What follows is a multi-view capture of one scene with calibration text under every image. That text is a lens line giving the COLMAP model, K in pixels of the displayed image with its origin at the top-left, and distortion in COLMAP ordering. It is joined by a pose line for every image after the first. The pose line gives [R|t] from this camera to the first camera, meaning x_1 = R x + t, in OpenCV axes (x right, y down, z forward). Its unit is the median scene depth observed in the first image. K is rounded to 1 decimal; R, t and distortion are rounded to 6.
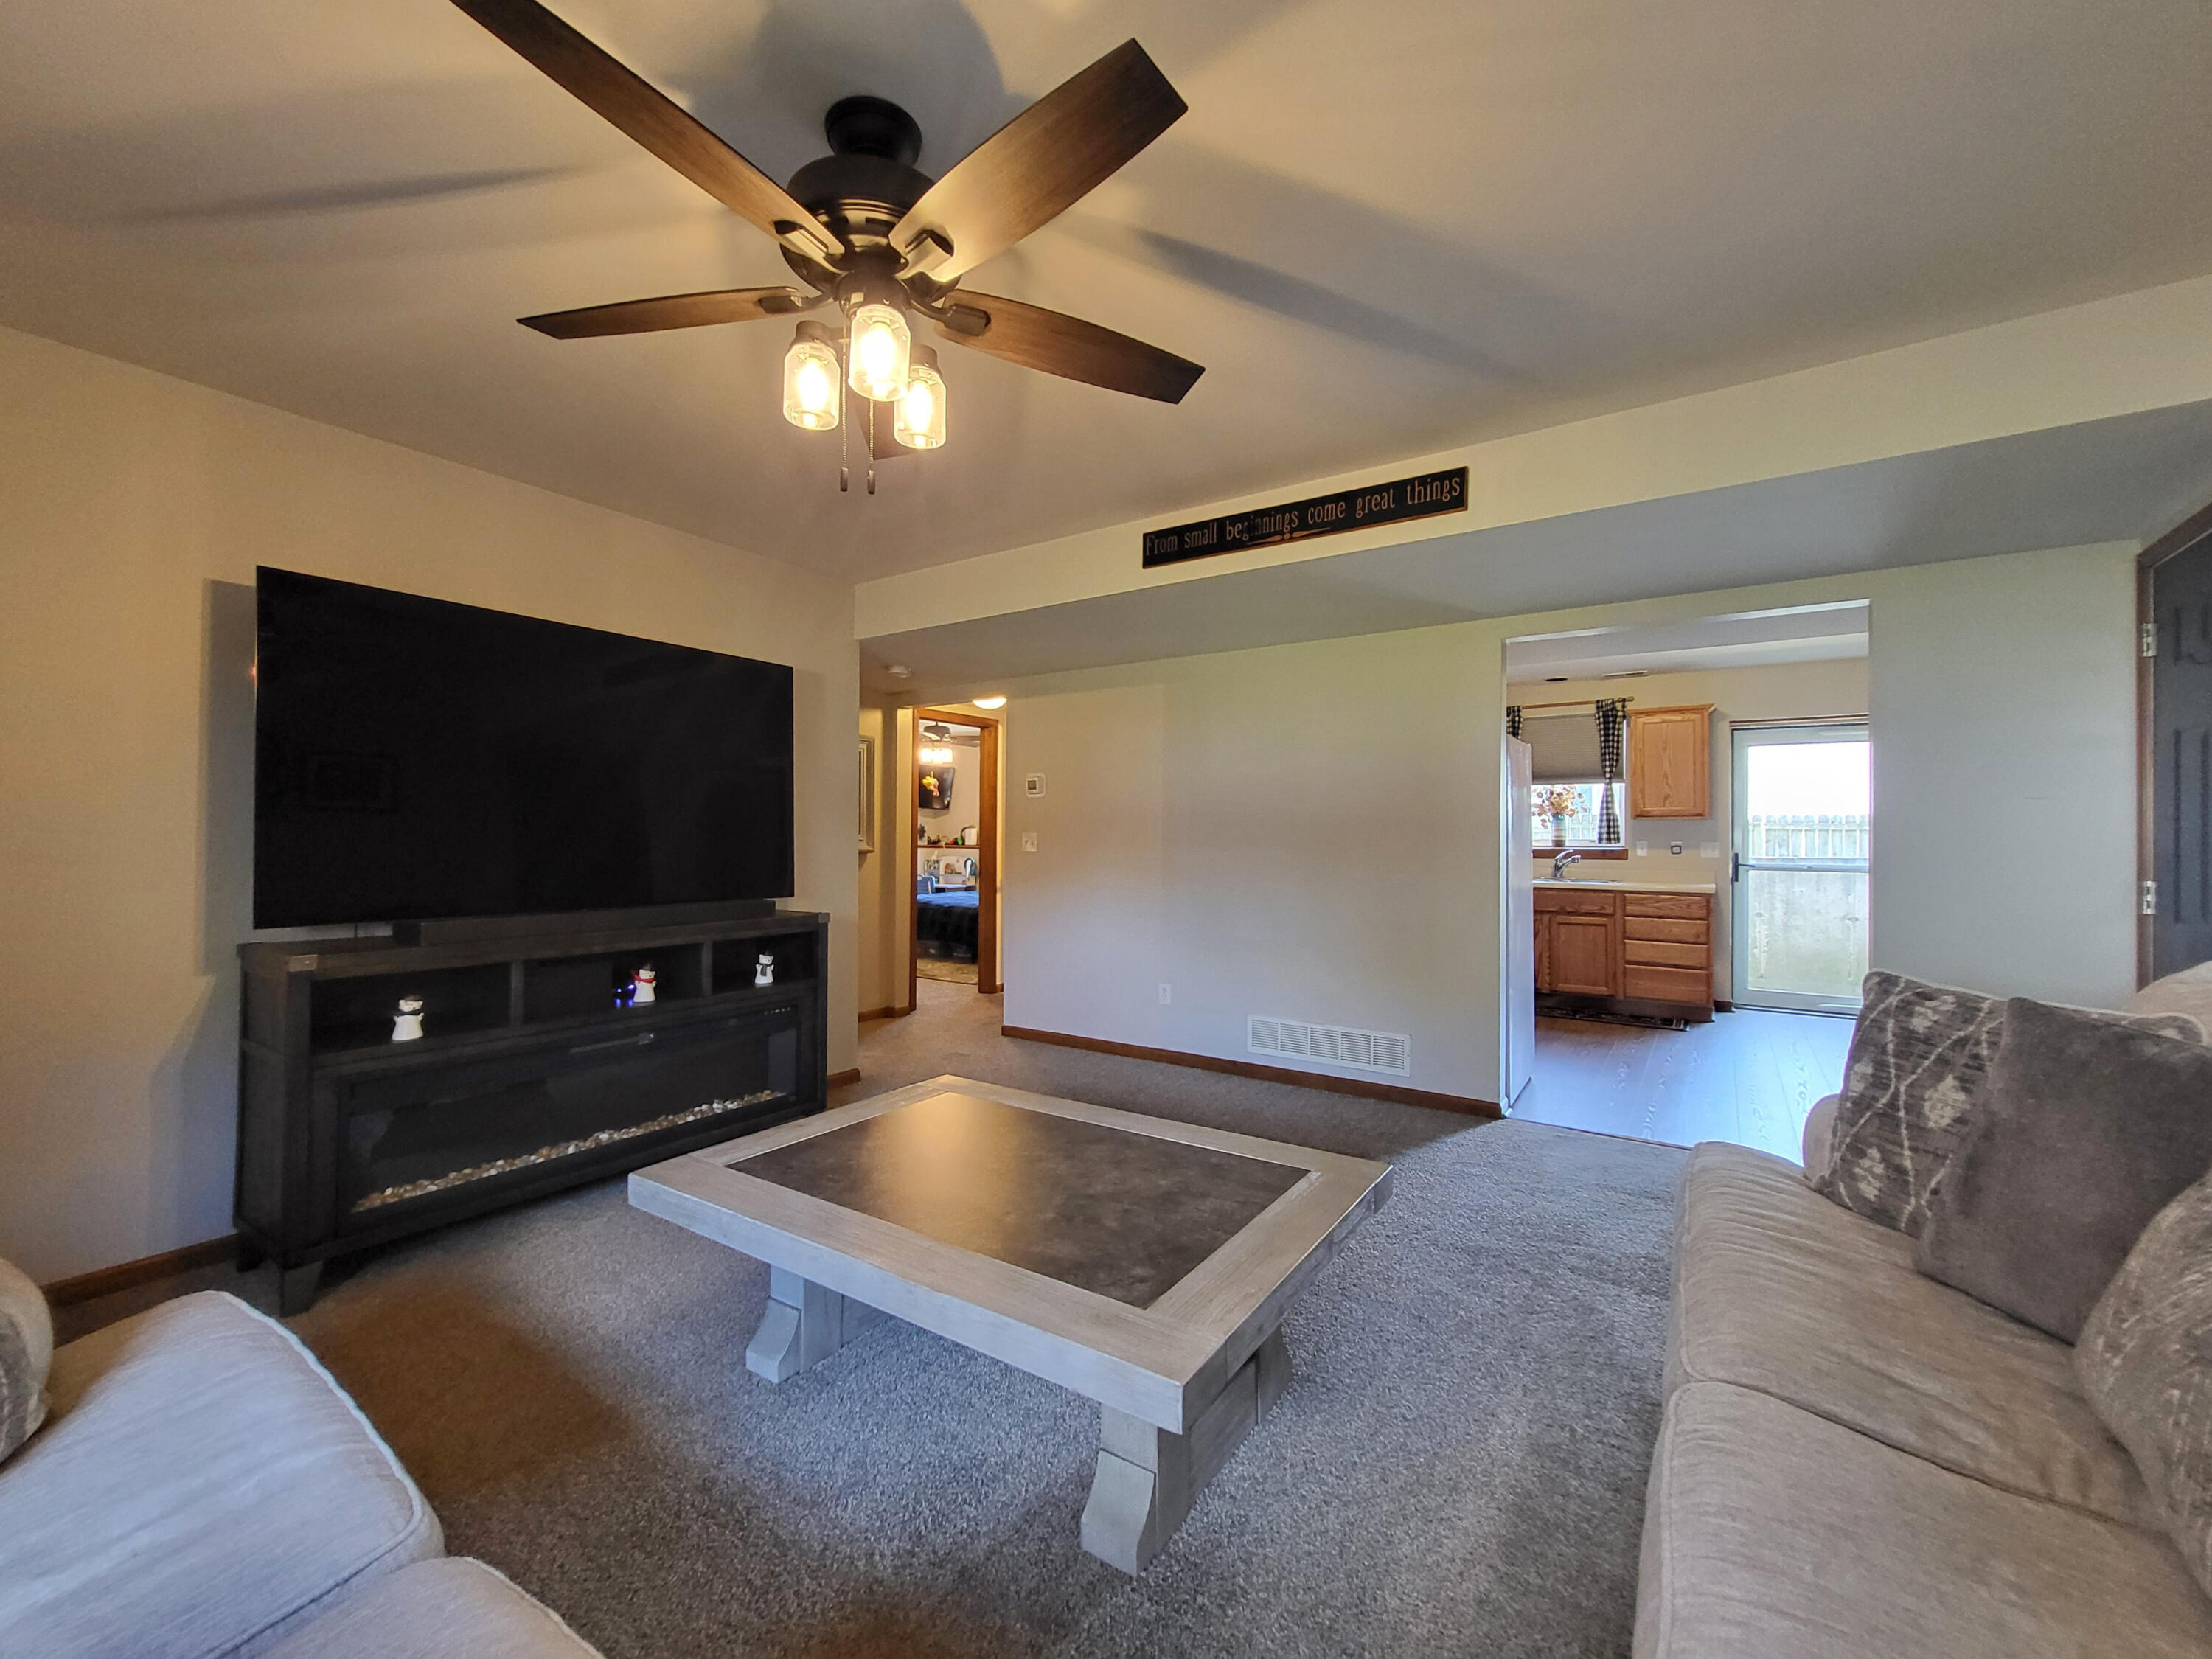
lens RADIAL K [[875.5, 0, 1104.0], [0, 875.5, 826.7], [0, 0, 1]] dist [0.003844, -0.000463]
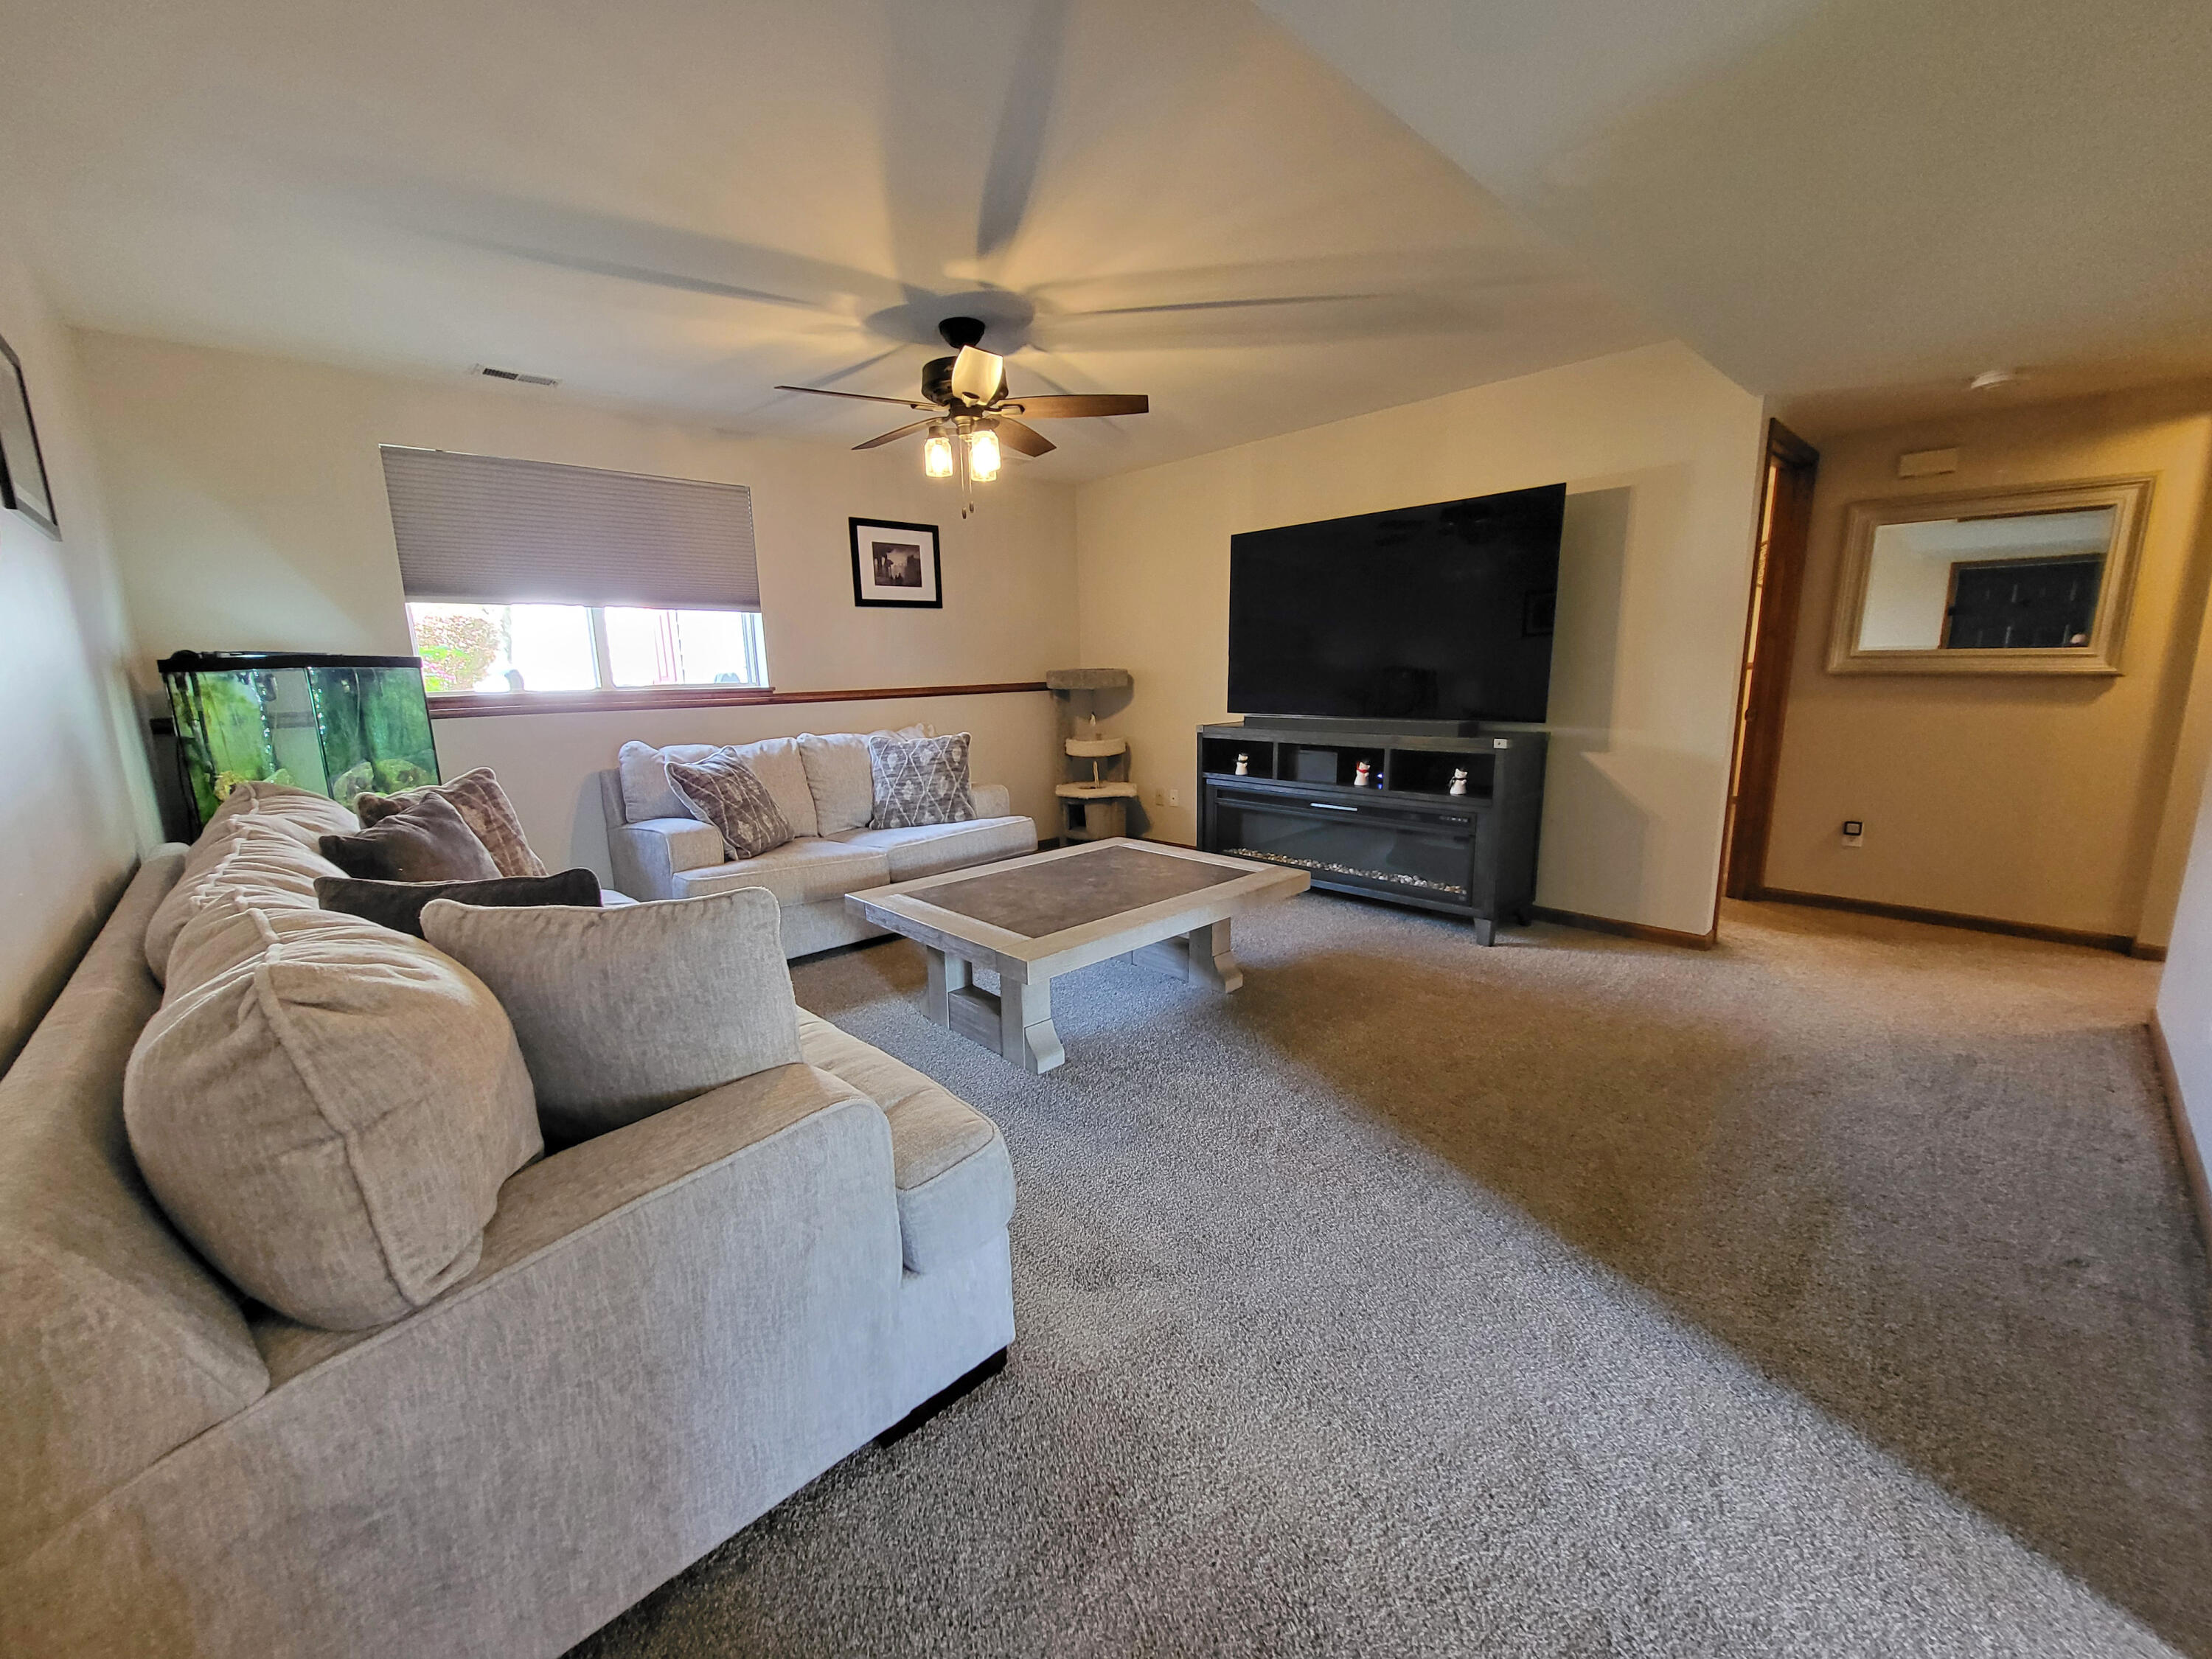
lens RADIAL K [[875.5, 0, 1088.1], [0, 875.5, 834.0], [0, 0, 1]] dist [0.003844, -0.000463]
pose [[-0.214911, 0.186546, -0.958652, 0.438420], [0.037763, 0.982442, 0.182709, 0.000585], [0.975903, 0.003064, -0.218182, 0.412083]]
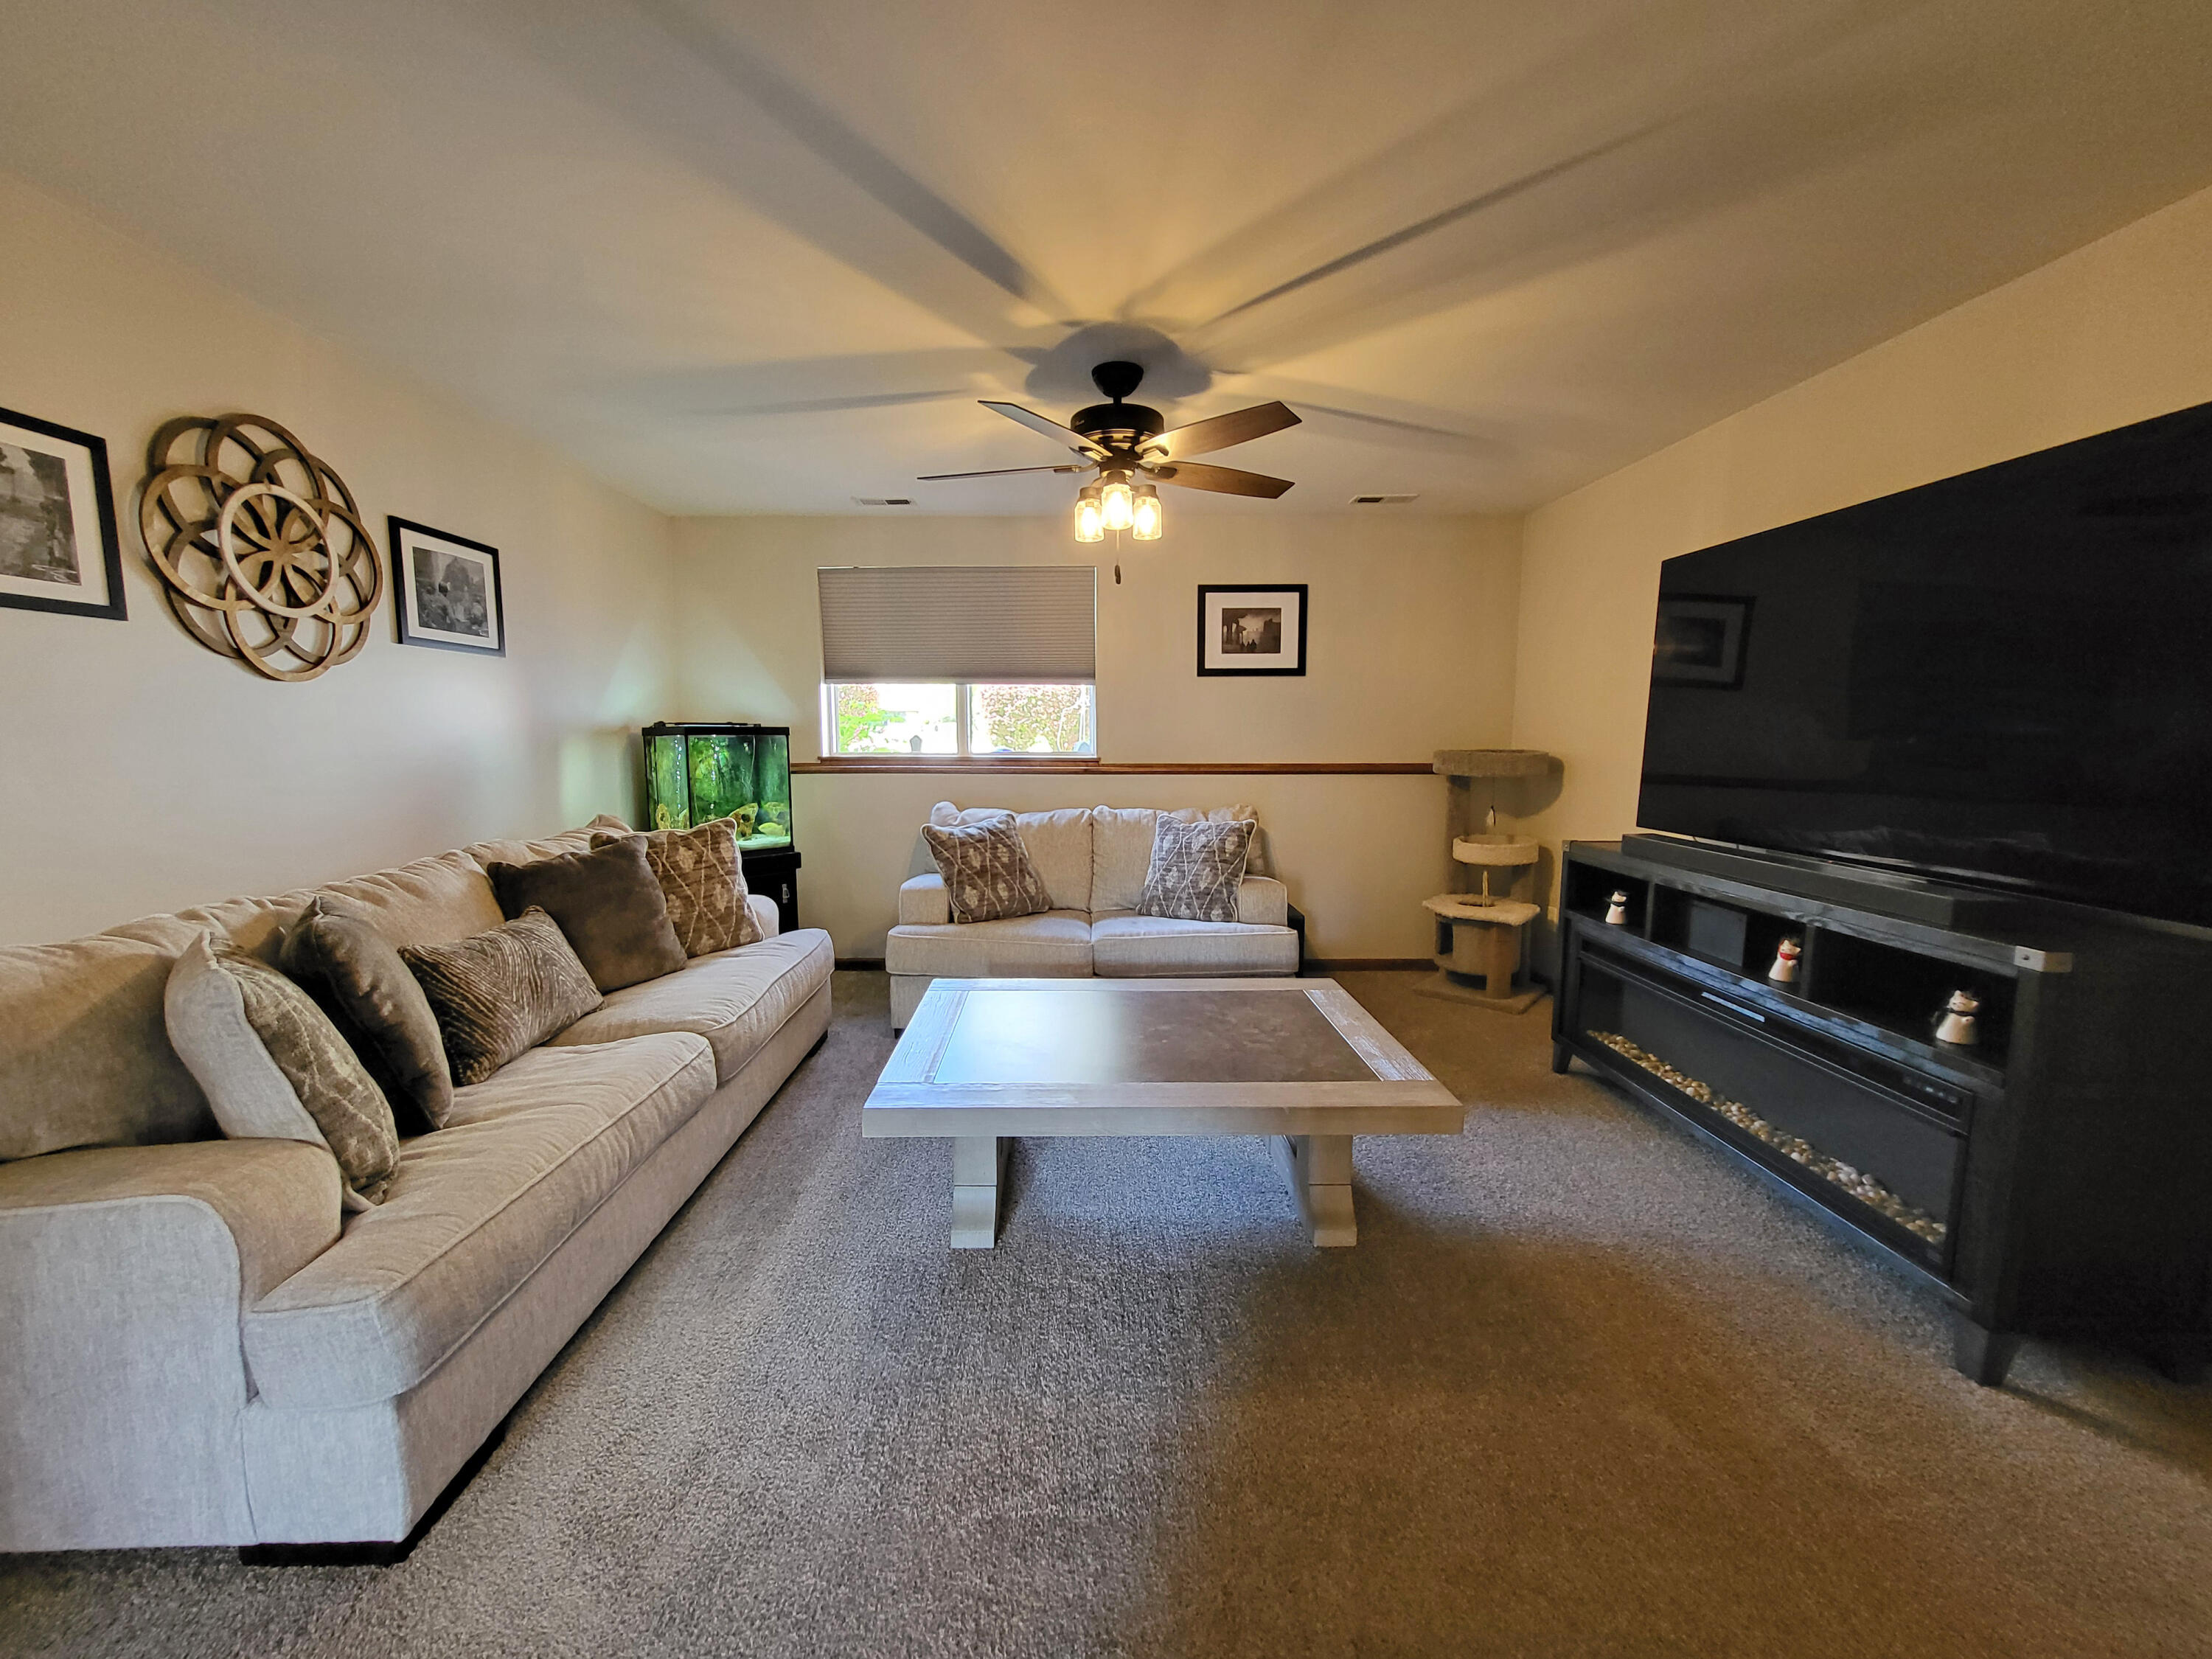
lens RADIAL K [[875.5, 0, 1081.7], [0, 875.5, 832.0], [0, 0, 1]] dist [0.003844, -0.000463]
pose [[-0.819513, 0.062710, -0.569620, 0.206247], [0.005180, 0.994765, 0.102062, -0.009345], [0.573038, 0.080691, -0.815547, 0.597443]]
